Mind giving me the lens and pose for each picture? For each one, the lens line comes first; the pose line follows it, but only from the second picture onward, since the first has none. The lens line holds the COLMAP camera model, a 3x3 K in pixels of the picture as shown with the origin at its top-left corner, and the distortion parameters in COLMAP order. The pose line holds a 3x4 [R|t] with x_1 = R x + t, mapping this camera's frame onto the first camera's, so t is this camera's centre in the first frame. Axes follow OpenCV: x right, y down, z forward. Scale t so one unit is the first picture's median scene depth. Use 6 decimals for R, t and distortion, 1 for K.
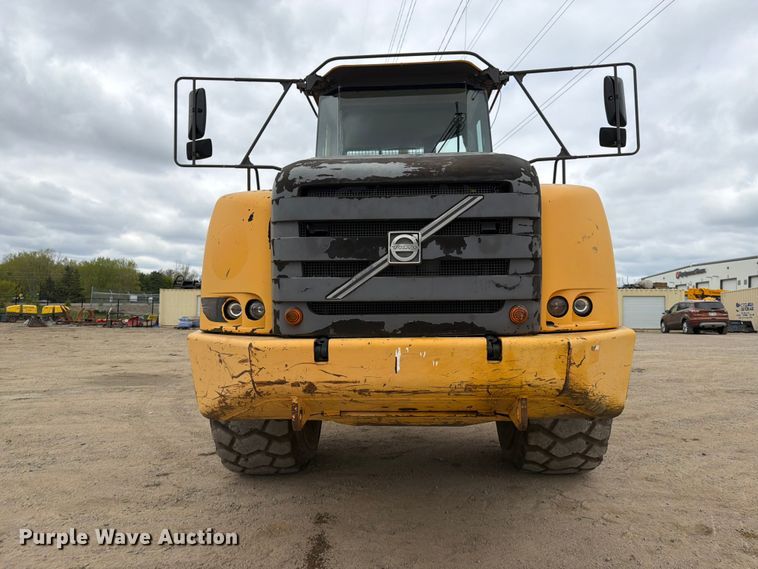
lens RADIAL K [[541.0, 0, 378.0], [0, 541.0, 286.8], [0, 0, 1]] dist [0.048242, -0.043863]
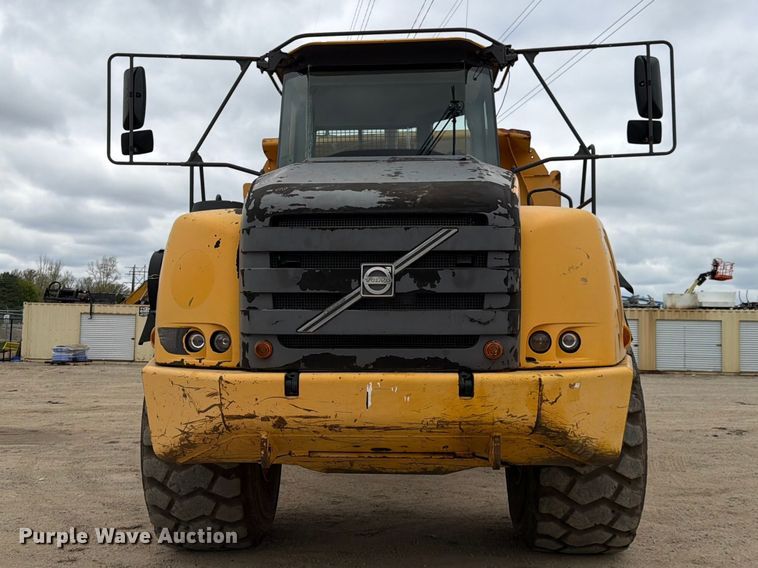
lens RADIAL K [[878.9, 0, 356.9], [0, 878.9, 266.1], [0, 0, 1]] dist [0.092755, 0.010191]
pose [[0.999935, 0.010280, -0.004947, 0.017330], [-0.010455, 0.999264, -0.036916, -0.035399], [0.004564, 0.036965, 0.999306, -0.539818]]
